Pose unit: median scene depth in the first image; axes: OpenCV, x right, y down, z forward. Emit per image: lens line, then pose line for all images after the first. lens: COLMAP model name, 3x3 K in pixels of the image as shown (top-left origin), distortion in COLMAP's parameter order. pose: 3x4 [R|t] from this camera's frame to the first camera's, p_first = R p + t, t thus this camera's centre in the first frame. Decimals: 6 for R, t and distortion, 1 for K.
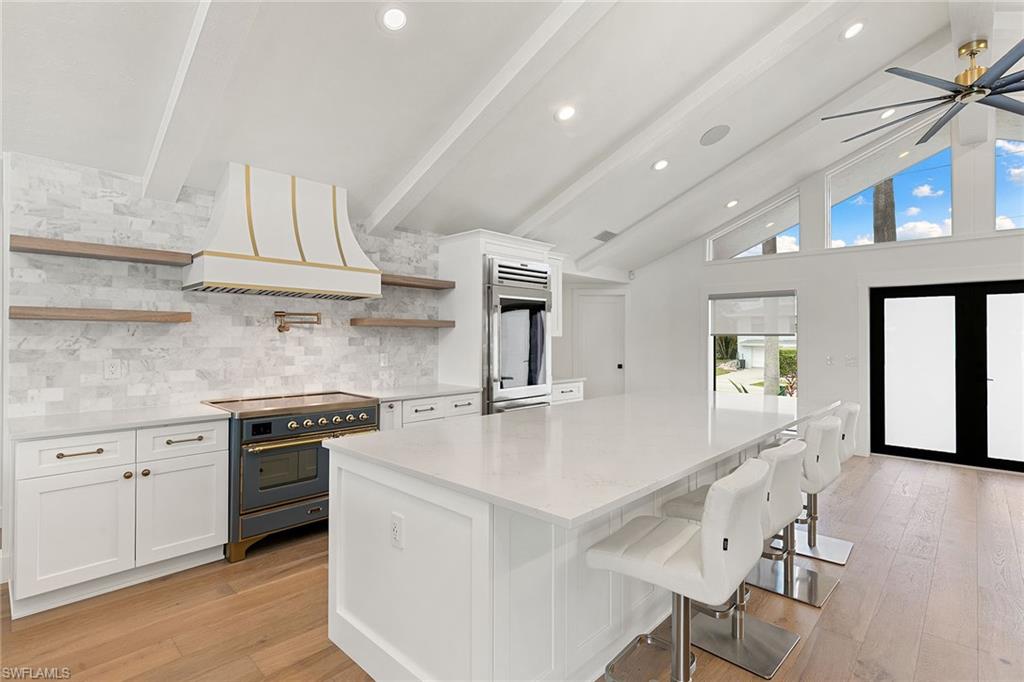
lens RADIAL K [[492.7, 0, 512.6], [0, 492.7, 338.7], [0, 0, 1]] dist [0.000010, -0.000652]
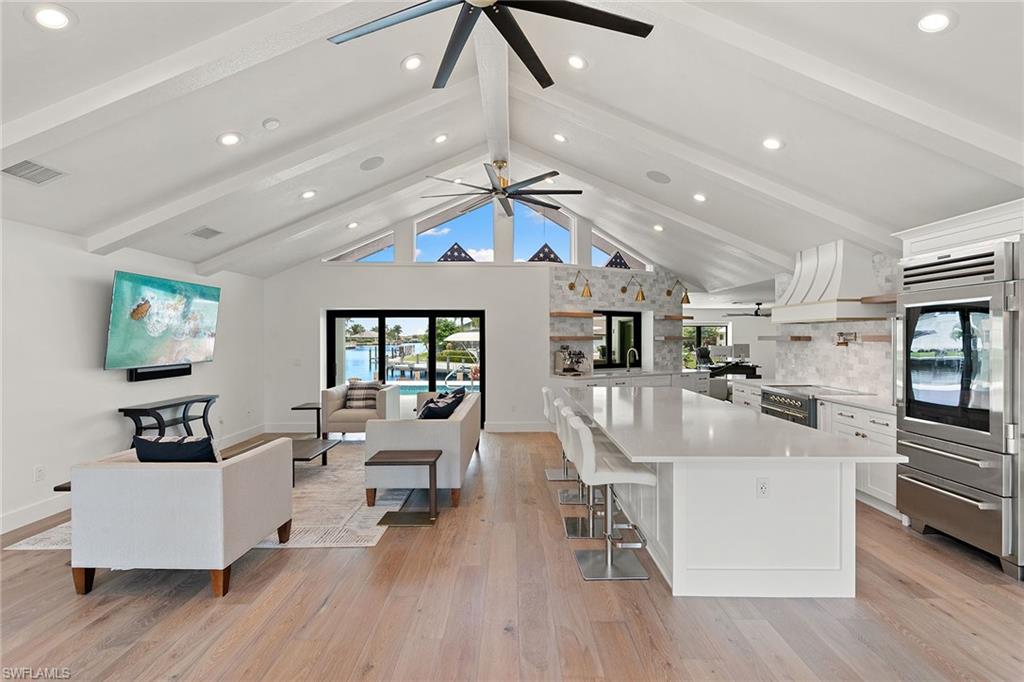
lens RADIAL K [[485.8, 0, 509.3], [0, 485.8, 339.2], [0, 0, 1]] dist [-0.002271, -0.000685]
pose [[-0.733812, -0.001319, -0.679351, 1.168521], [-0.004627, 0.999985, 0.003056, -0.032734], [0.679337, 0.005385, -0.733807, 1.302992]]
